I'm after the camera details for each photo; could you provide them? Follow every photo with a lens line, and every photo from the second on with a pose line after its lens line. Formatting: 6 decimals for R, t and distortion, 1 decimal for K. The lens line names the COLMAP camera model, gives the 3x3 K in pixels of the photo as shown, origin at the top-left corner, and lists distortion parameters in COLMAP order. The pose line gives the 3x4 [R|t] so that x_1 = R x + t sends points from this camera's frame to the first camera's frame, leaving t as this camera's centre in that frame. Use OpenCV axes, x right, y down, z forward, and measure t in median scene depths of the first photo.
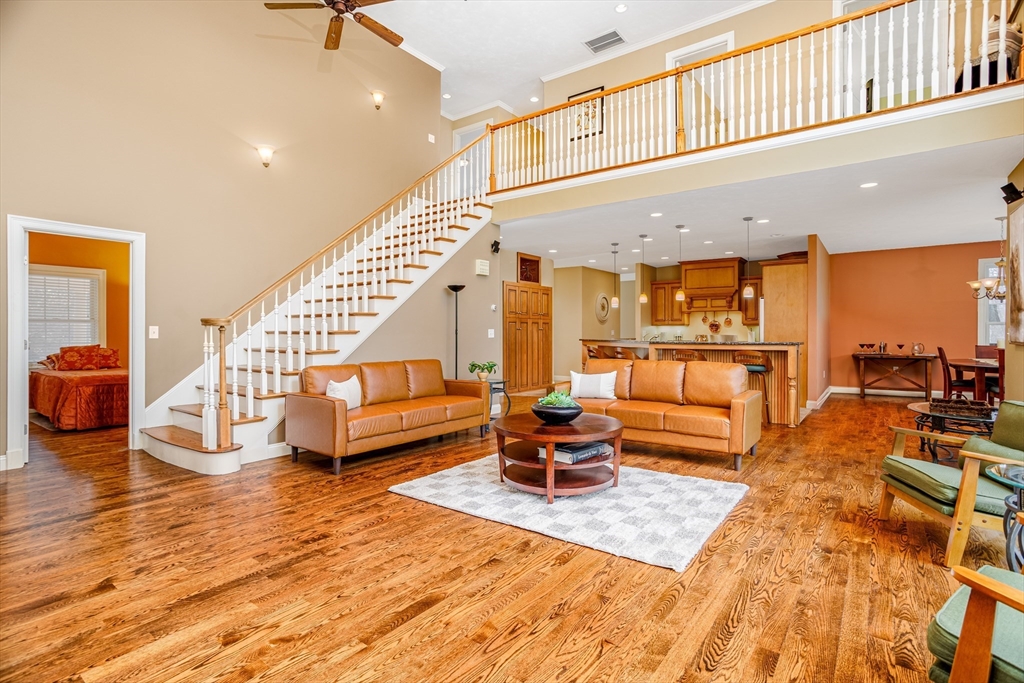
lens RADIAL K [[490.3, 0, 517.8], [0, 490.3, 338.9], [0, 0, 1]] dist [-0.024411, 0.003606]
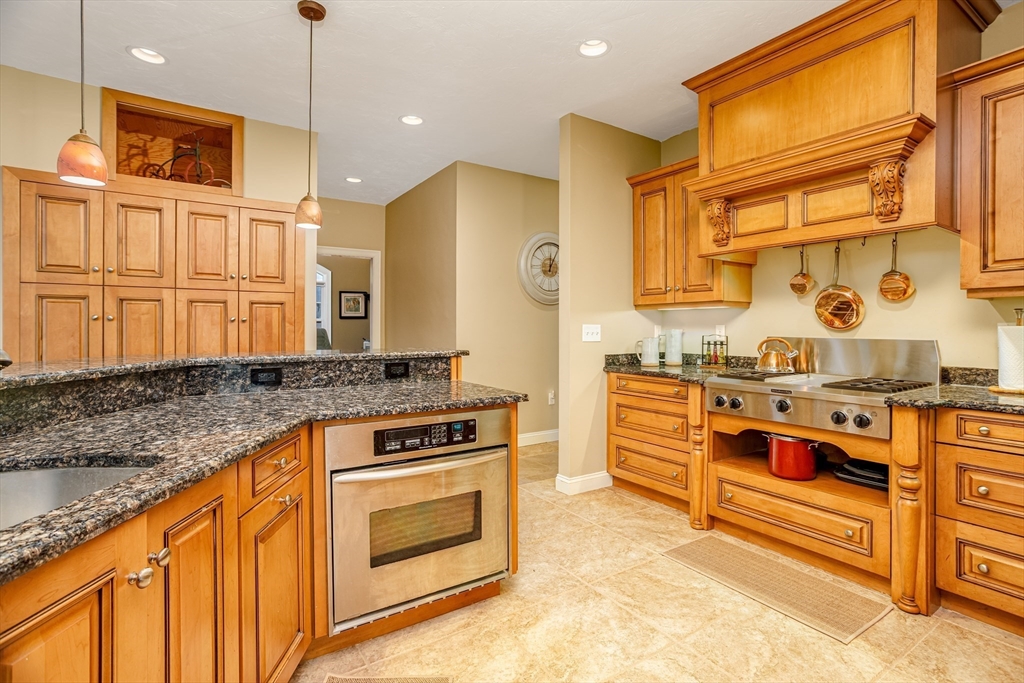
lens RADIAL K [[490.3, 0, 516.6], [0, 490.3, 335.5], [0, 0, 1]] dist [-0.024411, 0.003606]
pose [[0.935540, 0.005064, -0.353185, 1.278719], [-0.006503, 0.999975, -0.002887, -0.029298], [0.353162, 0.004998, 0.935549, 2.668865]]
